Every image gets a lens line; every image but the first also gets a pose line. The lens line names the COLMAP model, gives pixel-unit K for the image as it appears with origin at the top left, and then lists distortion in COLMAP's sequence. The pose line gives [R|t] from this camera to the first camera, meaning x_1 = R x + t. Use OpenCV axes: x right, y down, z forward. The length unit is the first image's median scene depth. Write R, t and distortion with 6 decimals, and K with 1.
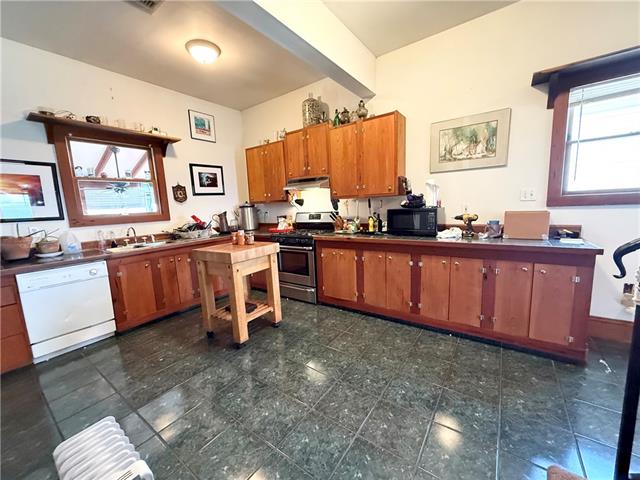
lens RADIAL K [[253.7, 0, 319.4], [0, 253.7, 240.2], [0, 0, 1]] dist [0.000989, 0.000100]
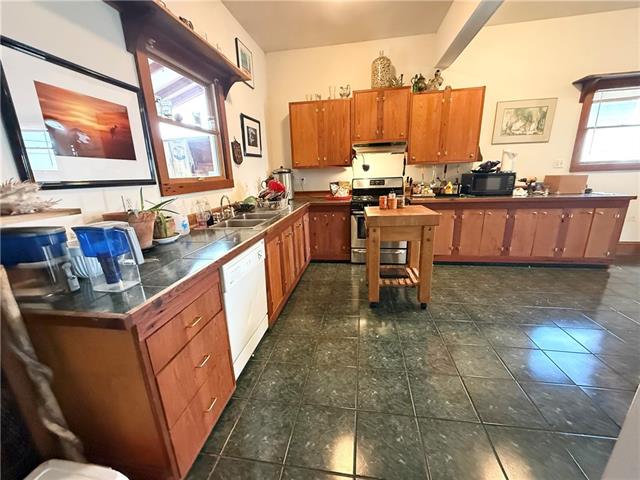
lens RADIAL K [[253.7, 0, 319.2], [0, 253.7, 239.2], [0, 0, 1]] dist [0.000989, 0.000100]
pose [[0.897069, -0.099448, 0.430555, -0.942887], [0.056310, 0.992130, 0.111837, 0.008319], [-0.438288, -0.076081, 0.895609, 0.243397]]
